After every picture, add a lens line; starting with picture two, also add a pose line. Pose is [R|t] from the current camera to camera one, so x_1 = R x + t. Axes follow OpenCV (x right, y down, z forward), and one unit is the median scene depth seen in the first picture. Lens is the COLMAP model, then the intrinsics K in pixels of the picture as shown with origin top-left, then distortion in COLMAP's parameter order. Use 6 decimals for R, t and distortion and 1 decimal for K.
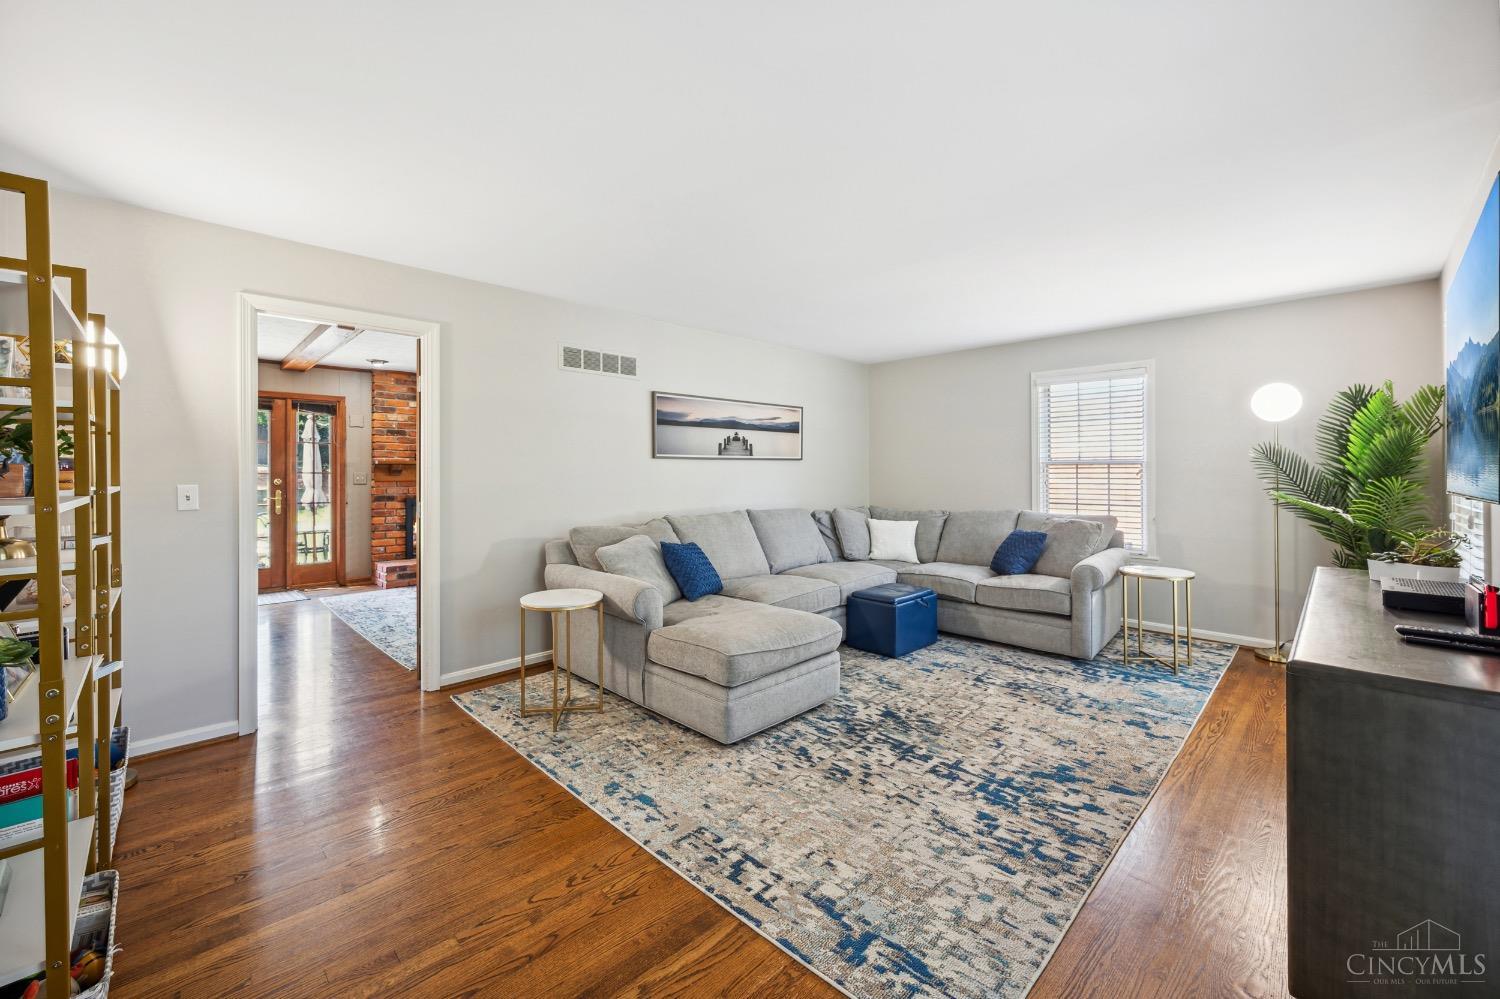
lens RADIAL K [[596.4, 0, 740.6], [0, 596.4, 473.6], [0, 0, 1]] dist [-0.000913, 0.000094]
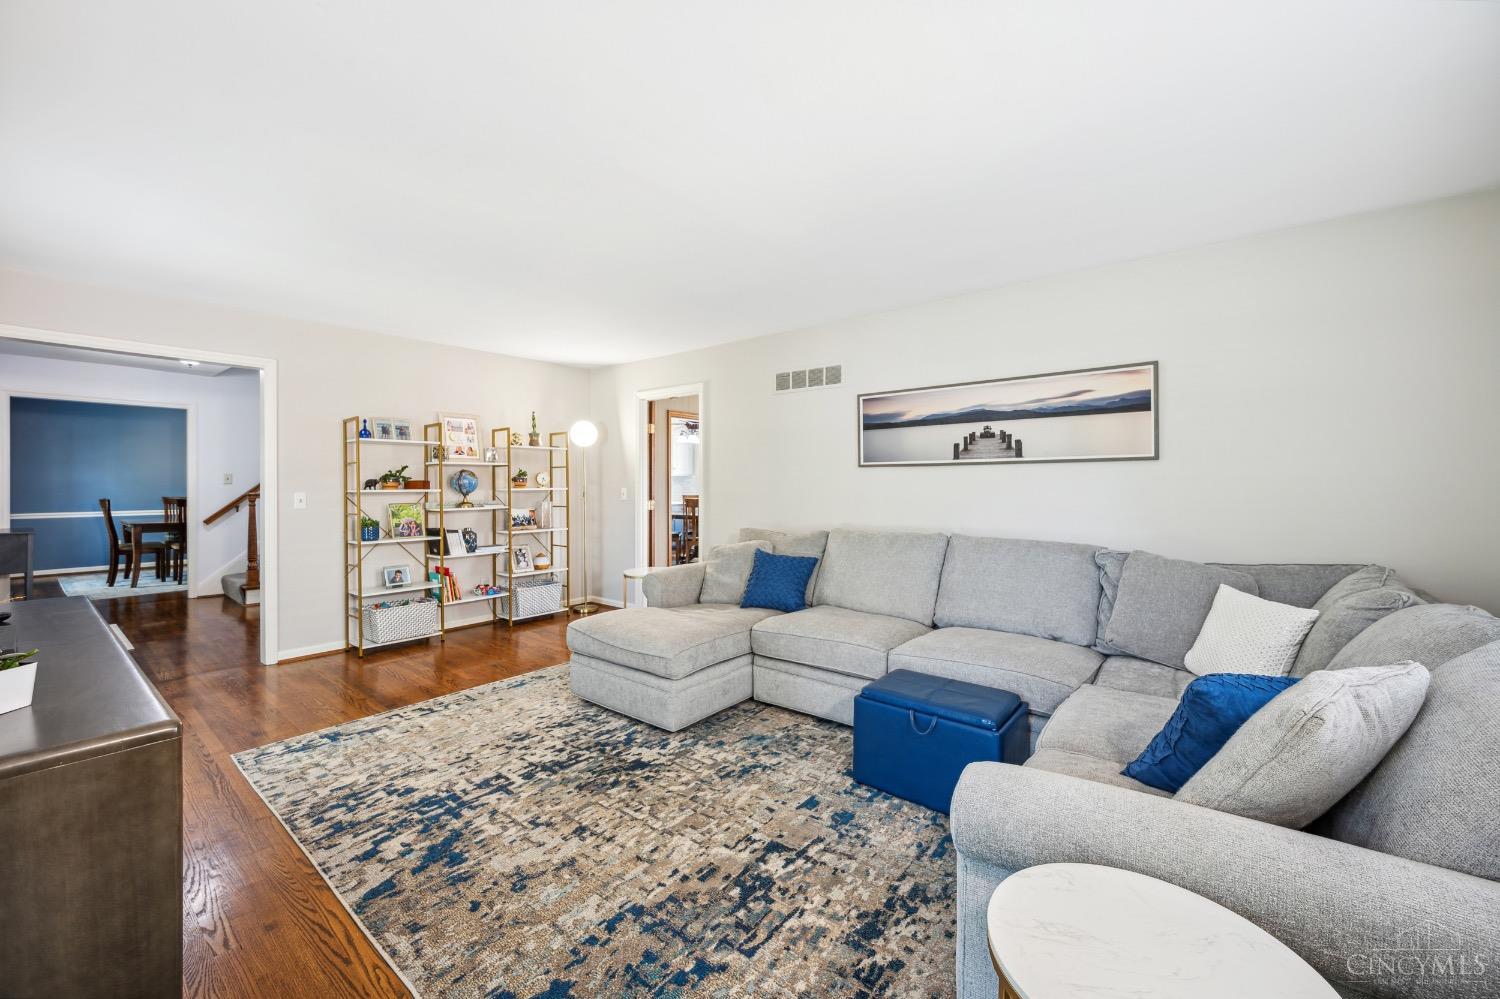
lens RADIAL K [[596.4, 0, 746.9], [0, 596.4, 488.7], [0, 0, 1]] dist [-0.000913, 0.000094]
pose [[0.114411, 0.010589, -0.993377, 1.197111], [-0.001488, 0.999944, 0.010487, -0.002334], [0.993432, 0.000279, 0.114420, 1.135190]]
